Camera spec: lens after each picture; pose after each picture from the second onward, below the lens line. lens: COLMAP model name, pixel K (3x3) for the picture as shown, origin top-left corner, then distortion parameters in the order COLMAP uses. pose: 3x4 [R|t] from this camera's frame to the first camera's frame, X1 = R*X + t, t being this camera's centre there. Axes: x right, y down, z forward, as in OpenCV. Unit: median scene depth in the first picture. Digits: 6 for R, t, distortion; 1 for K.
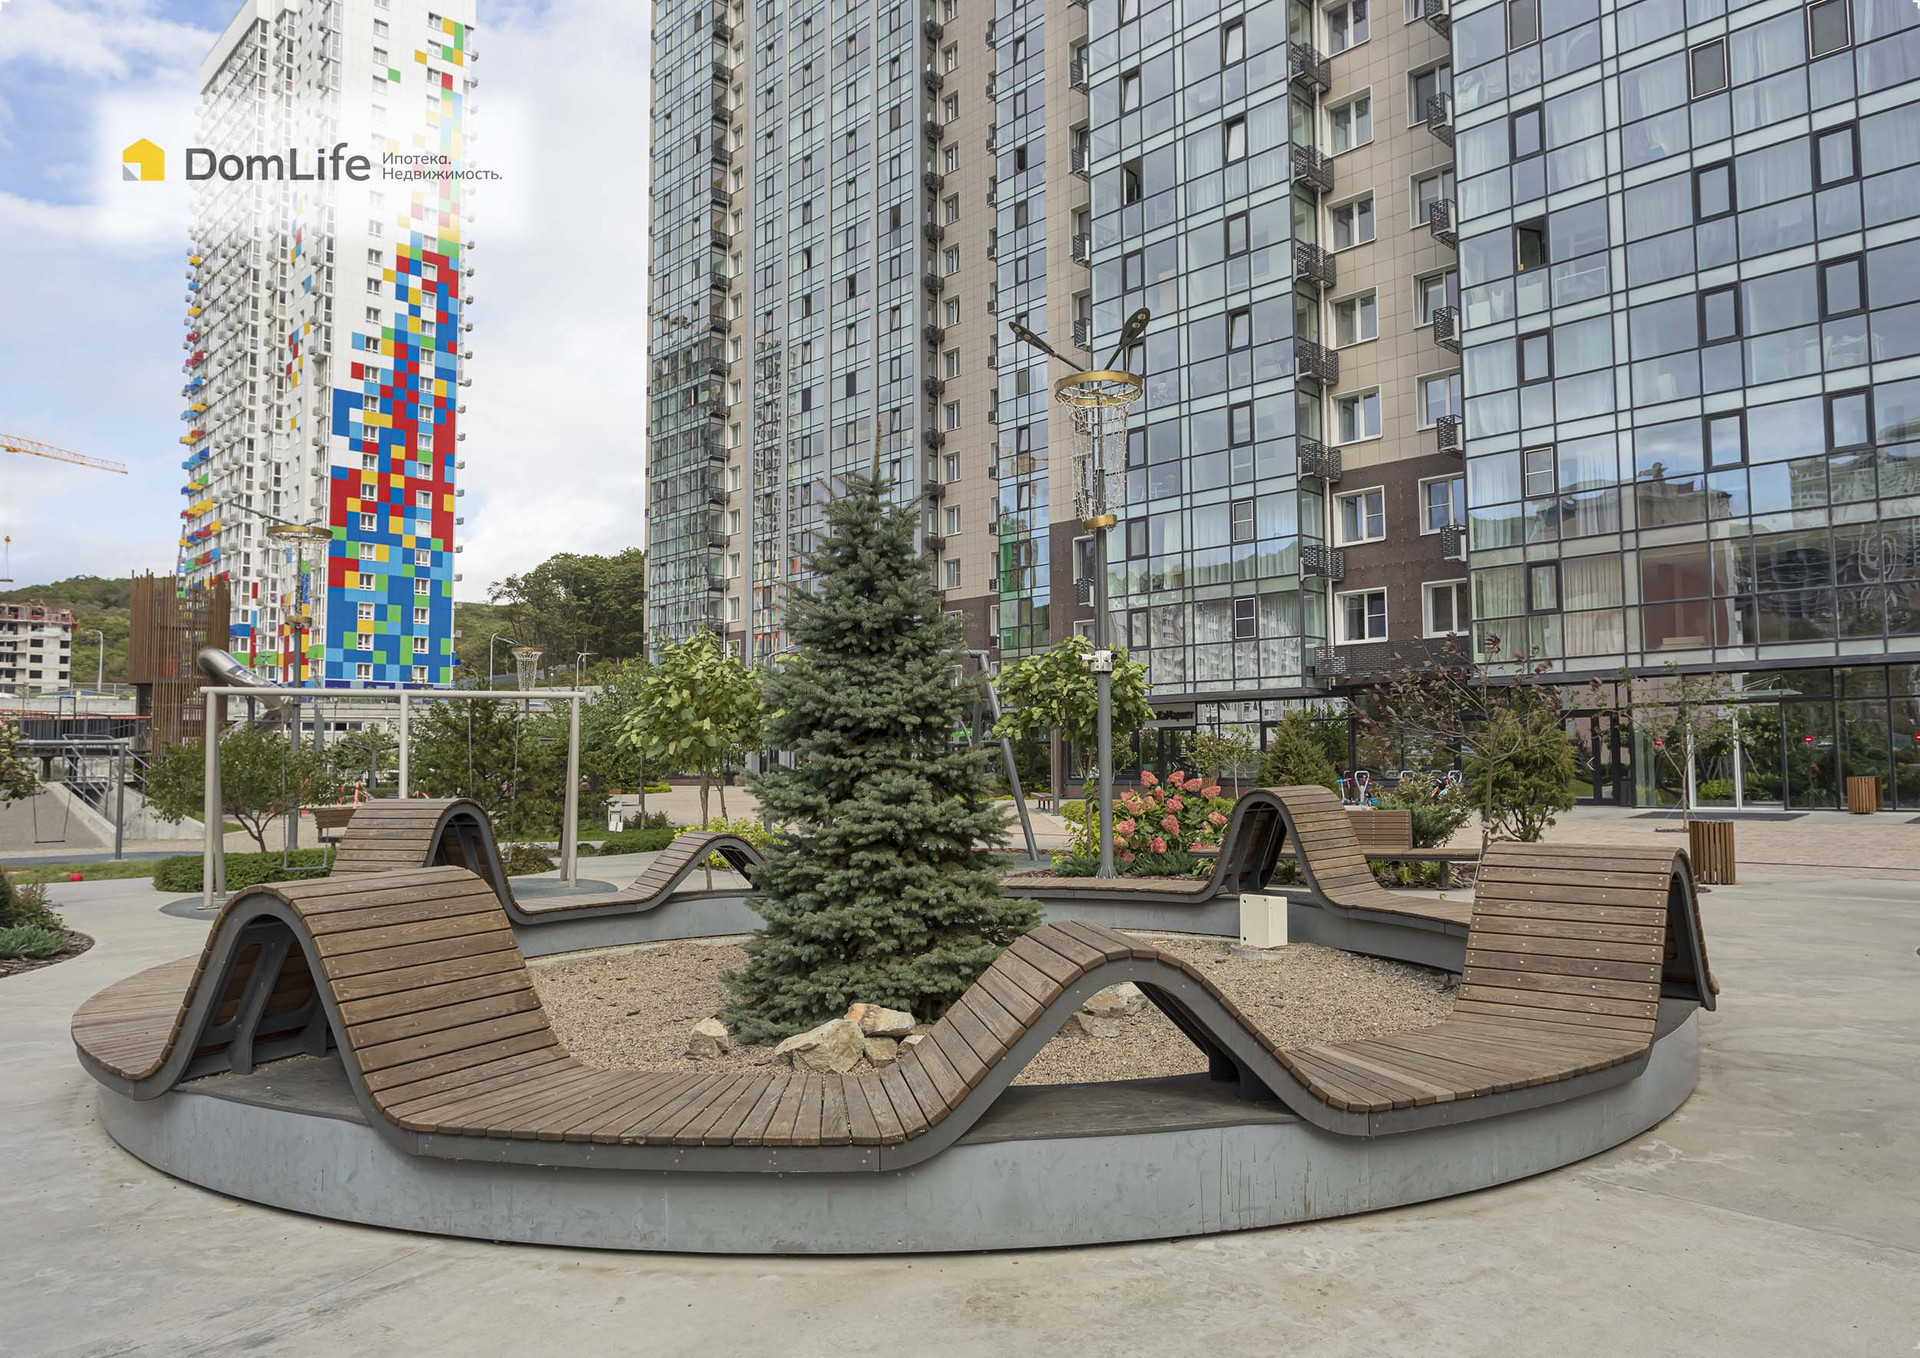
lens RADIAL K [[1336.7, 0, 1004.5], [0, 1336.7, 687.1], [0, 0, 1]] dist [-0.001796, 0.009064]
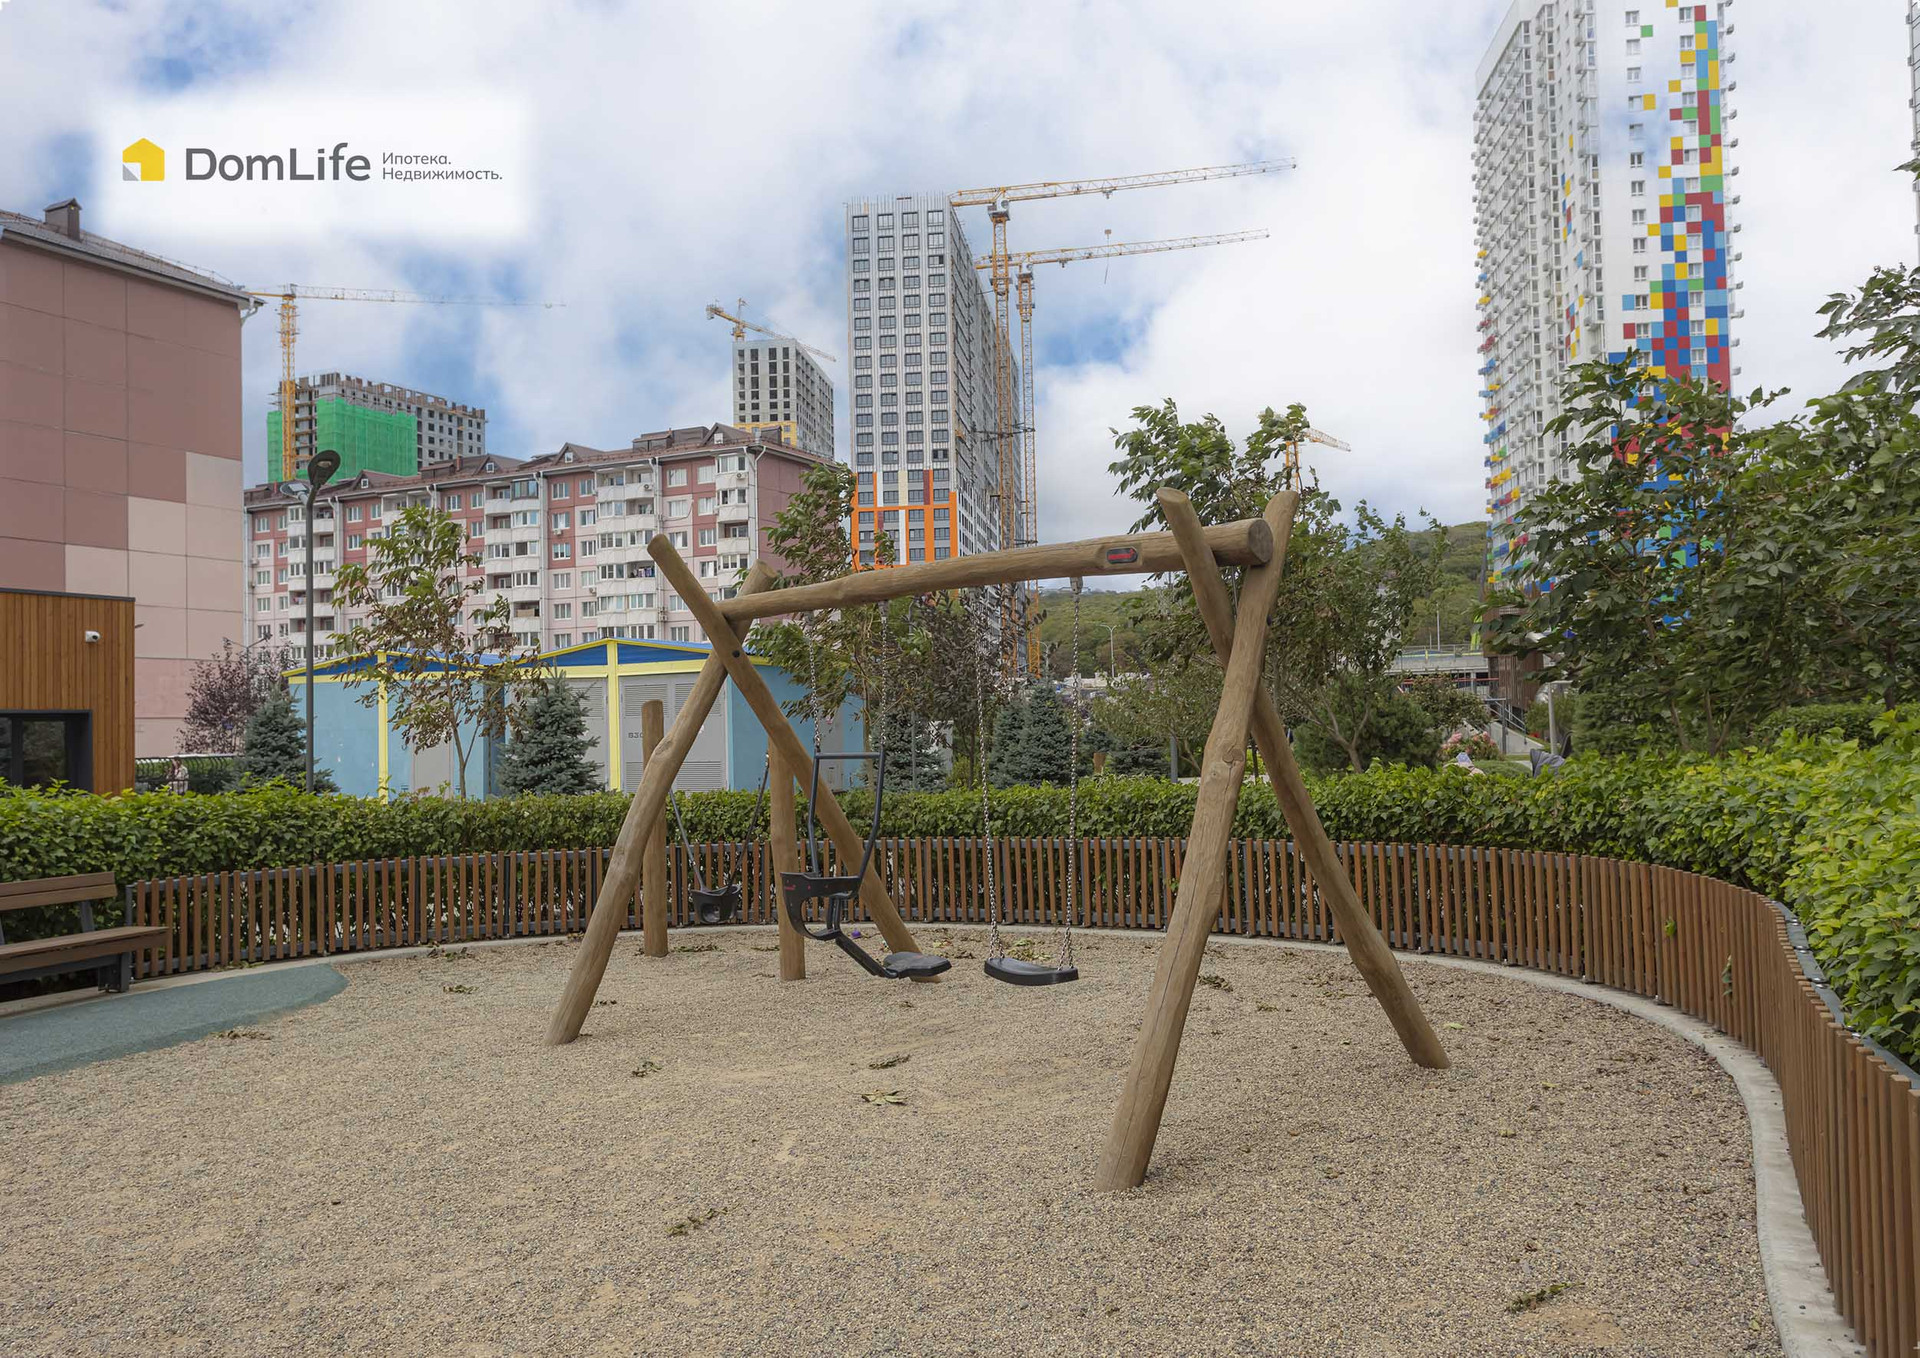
lens RADIAL K [[1562.5, 0, 961.0], [0, 1562.5, 678.7], [0, 0, 1]] dist [0.013126, 0.021755]
pose [[0.638225, -0.038749, -0.768874, 0.115187], [0.073090, 0.997271, 0.010411, -0.014518], [0.766372, -0.062841, 0.639316, -0.202499]]
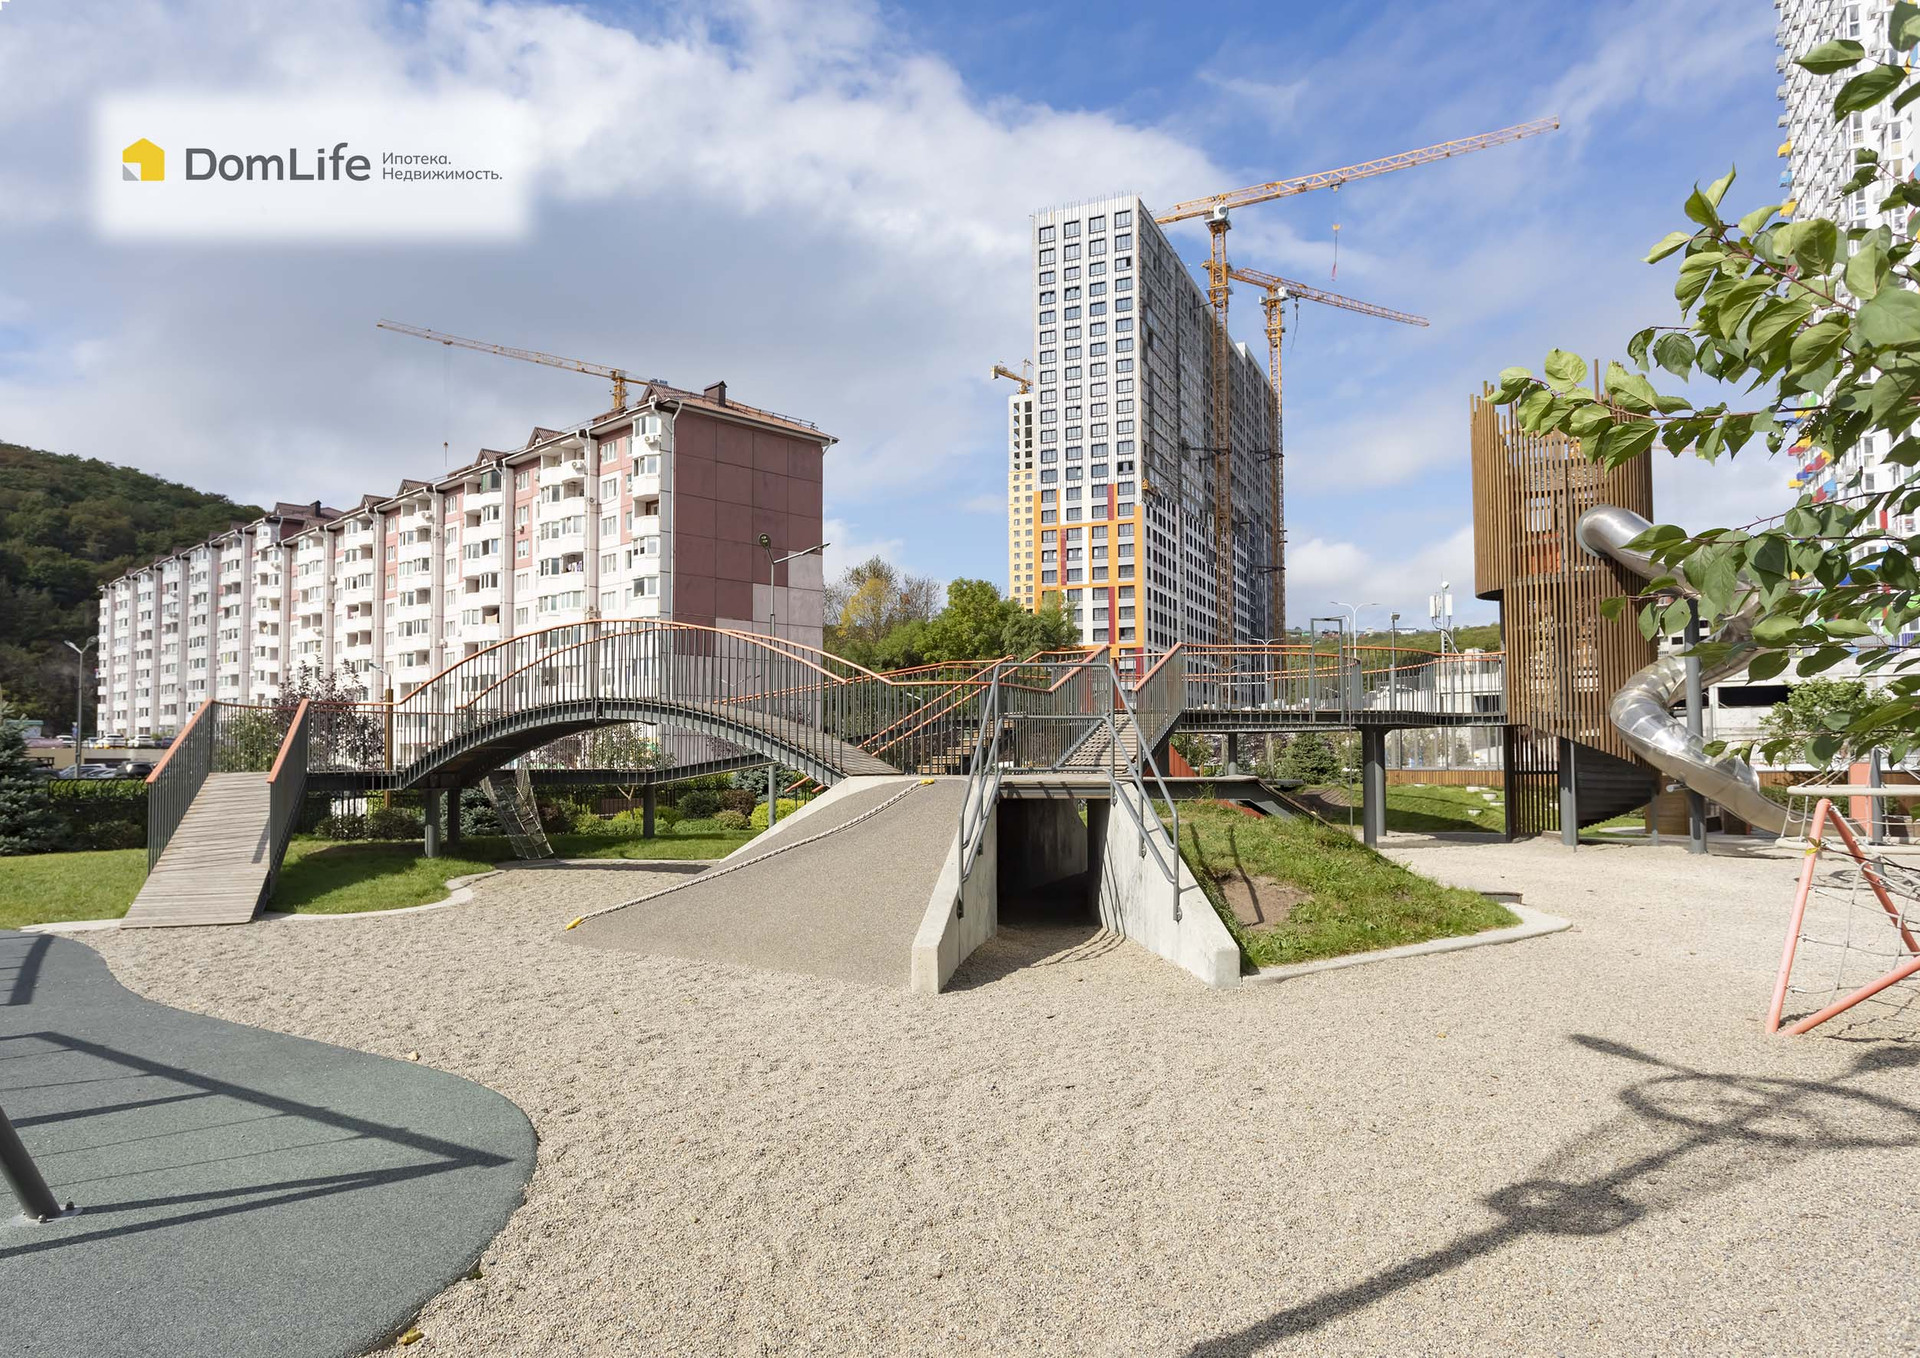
lens RADIAL K [[1247.8, 0, 910.7], [0, 1247.8, 711.3], [0, 0, 1]] dist [-0.011754, 0.010036]
pose [[0.354570, -0.035319, -0.934362, -0.086212], [0.065052, 0.997797, -0.013031, 0.012021], [0.932764, -0.056162, 0.356086, 0.208014]]
